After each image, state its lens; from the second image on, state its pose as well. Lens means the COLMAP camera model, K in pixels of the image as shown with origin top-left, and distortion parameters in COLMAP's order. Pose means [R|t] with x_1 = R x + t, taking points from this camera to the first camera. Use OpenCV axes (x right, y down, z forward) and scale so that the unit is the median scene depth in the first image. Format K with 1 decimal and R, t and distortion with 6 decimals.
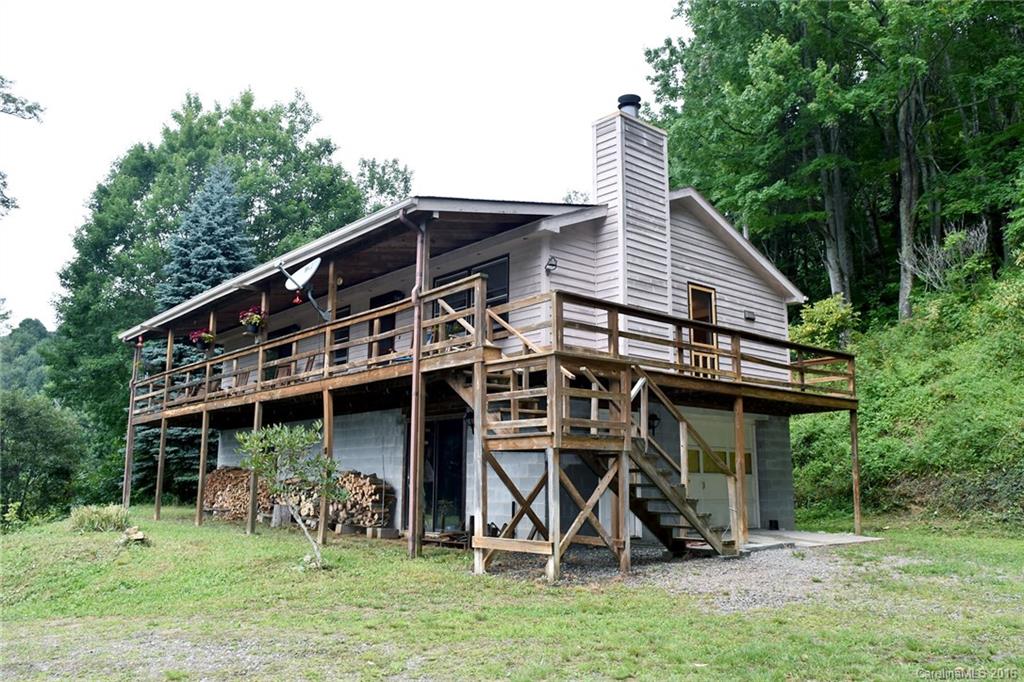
lens RADIAL K [[758.5, 0, 512.0], [0, 758.5, 341.0], [0, 0, 1]] dist [-0.047231, -0.002633]
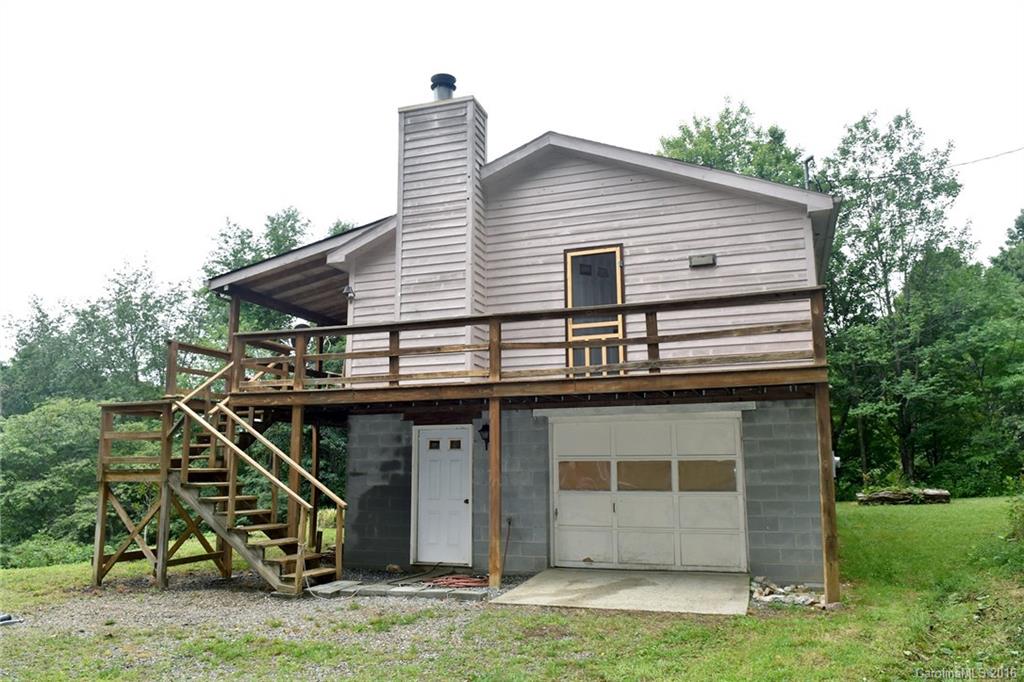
lens RADIAL K [[758.5, 0, 512.0], [0, 758.5, 341.0], [0, 0, 1]] dist [-0.047231, -0.002633]
pose [[0.533203, -0.158145, -0.831074, 0.870622], [0.164085, 0.983050, -0.081790, 0.073082], [0.829922, -0.092756, 0.550114, 0.523385]]
